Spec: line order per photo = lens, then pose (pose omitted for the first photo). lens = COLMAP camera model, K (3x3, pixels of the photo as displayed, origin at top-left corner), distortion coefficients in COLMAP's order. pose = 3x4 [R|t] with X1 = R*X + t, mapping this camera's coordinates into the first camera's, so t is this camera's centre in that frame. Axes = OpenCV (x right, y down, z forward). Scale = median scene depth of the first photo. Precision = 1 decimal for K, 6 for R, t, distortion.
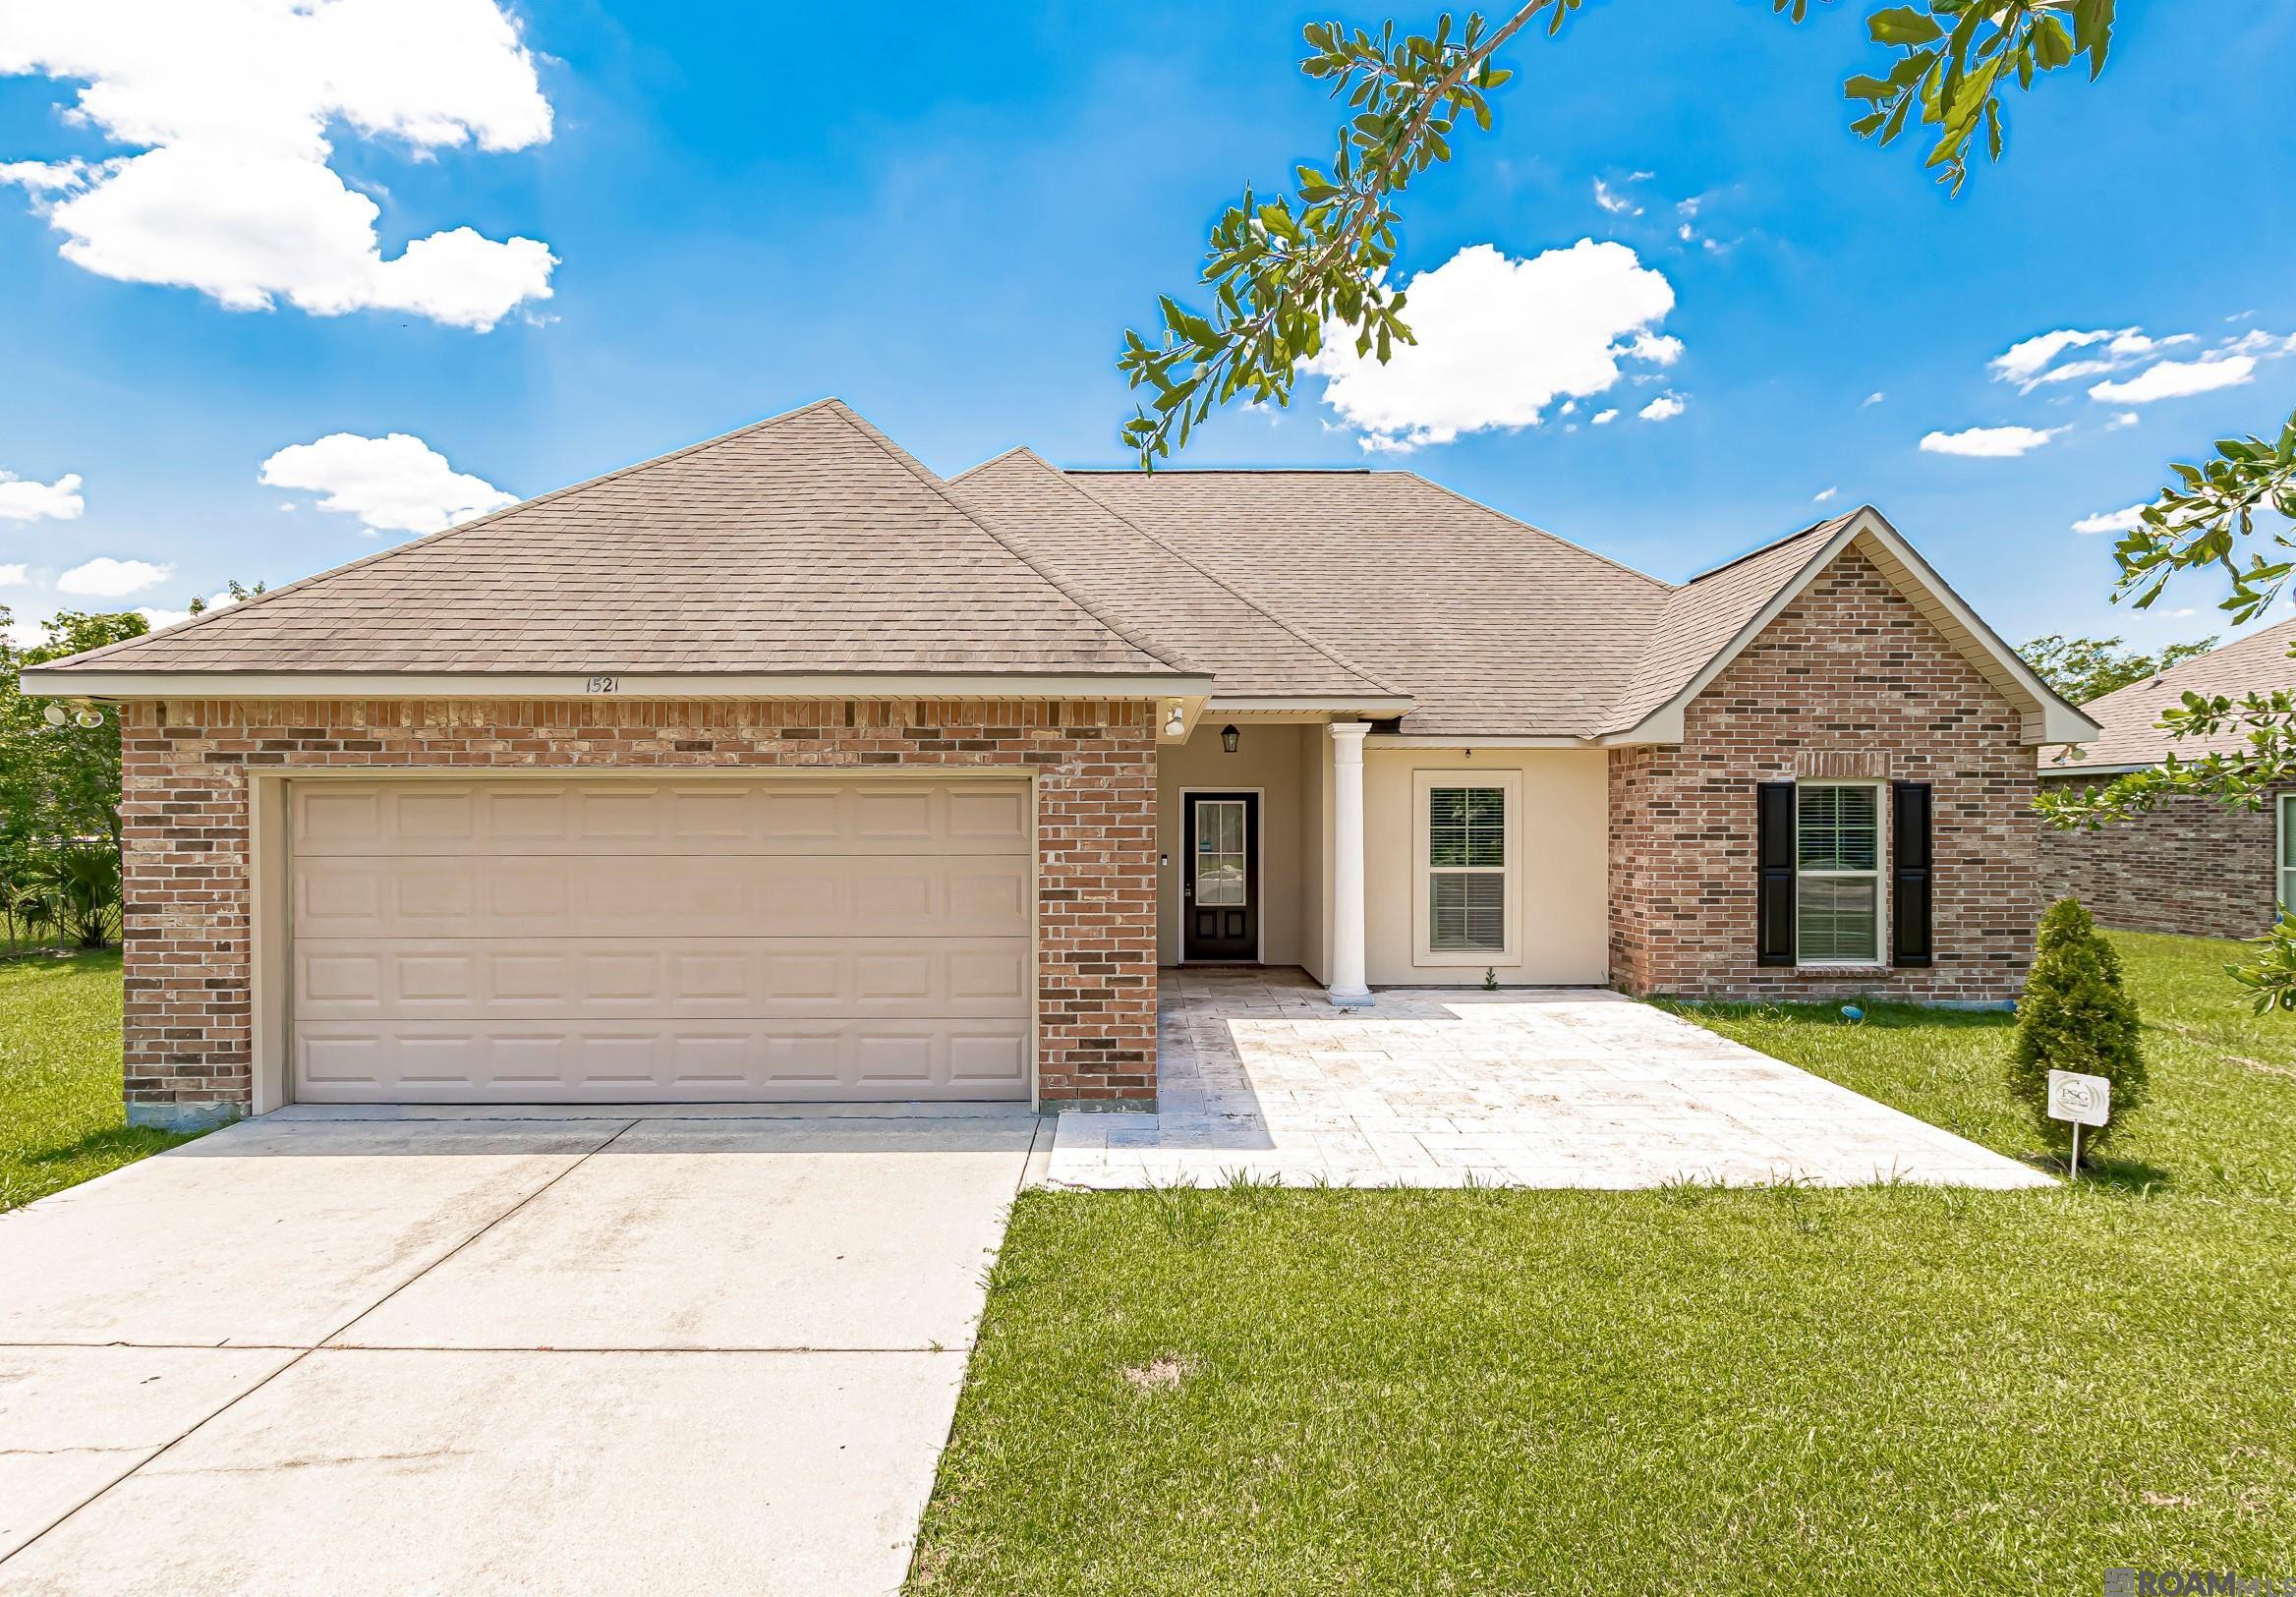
lens RADIAL K [[1102.4, 0, 1148.6], [0, 1102.4, 904.3], [0, 0, 1]] dist [-0.000717, -0.000194]
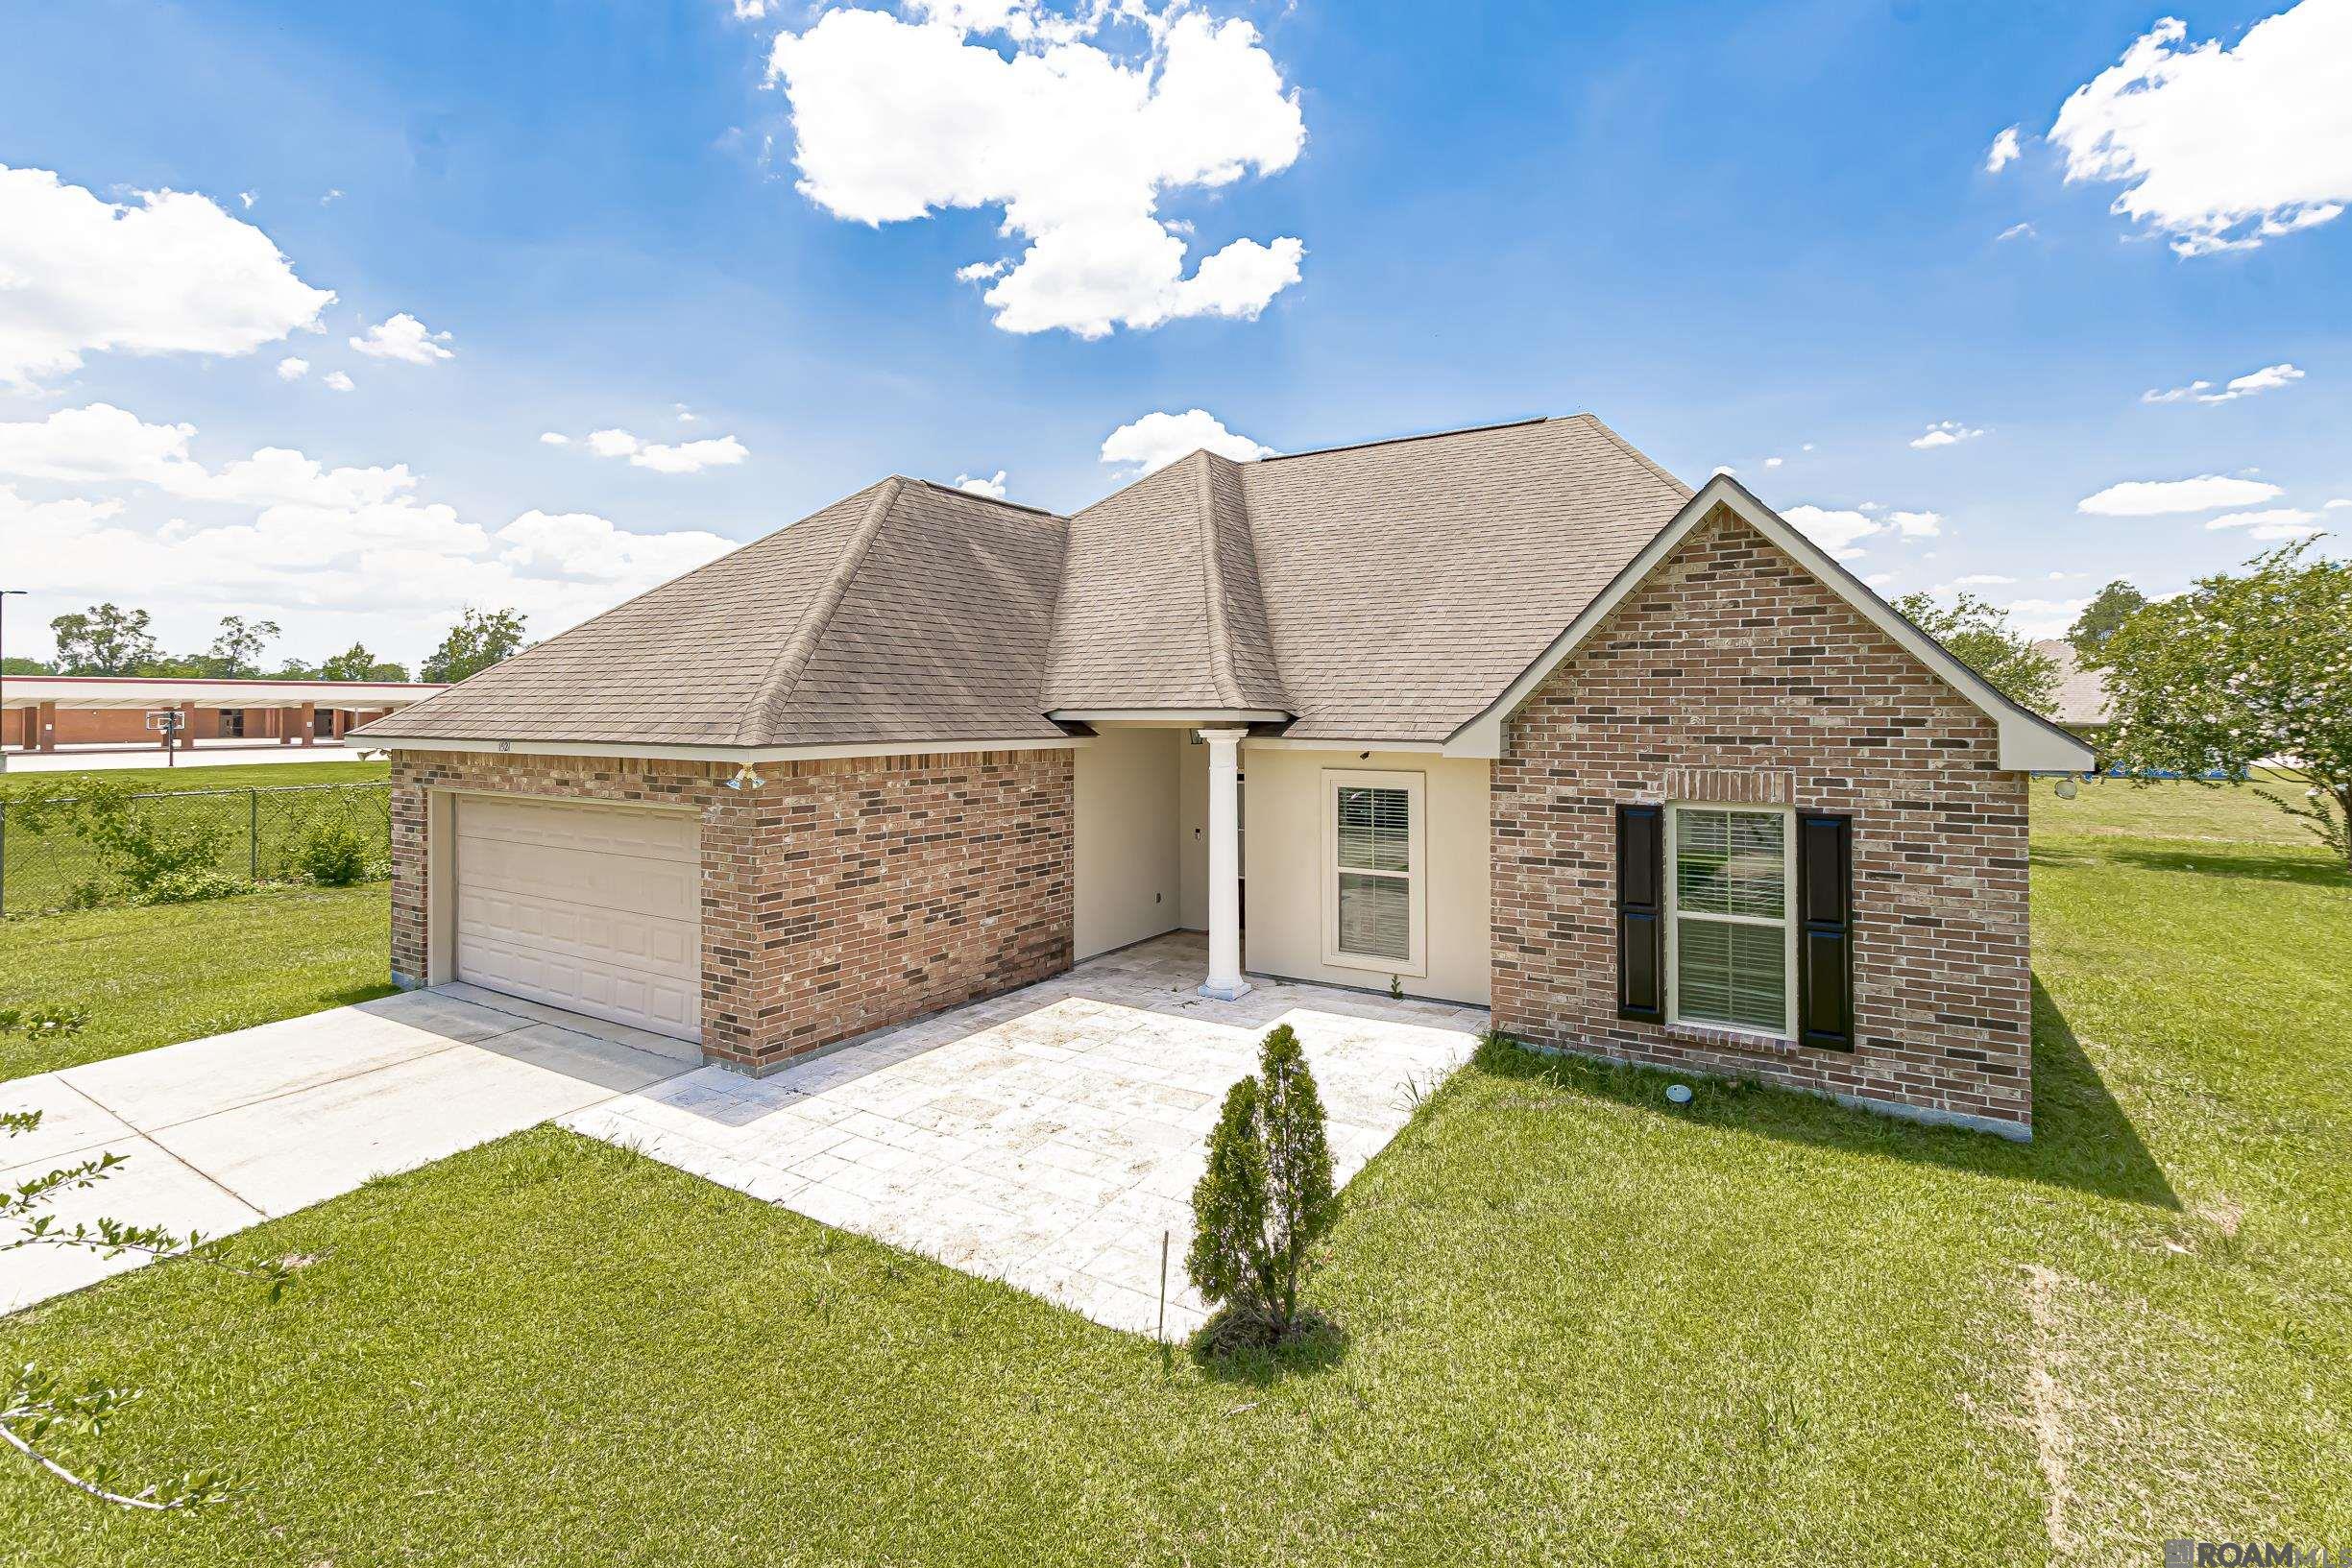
lens RADIAL K [[1032.3, 0, 1169.5], [0, 1032.3, 791.4], [0, 0, 1]] dist [-0.000521, -0.000834]
pose [[0.857124, 0.034967, -0.513921, 0.669922], [-0.039192, 0.999228, 0.002623, -0.109056], [0.513616, 0.017893, 0.857833, 0.137153]]
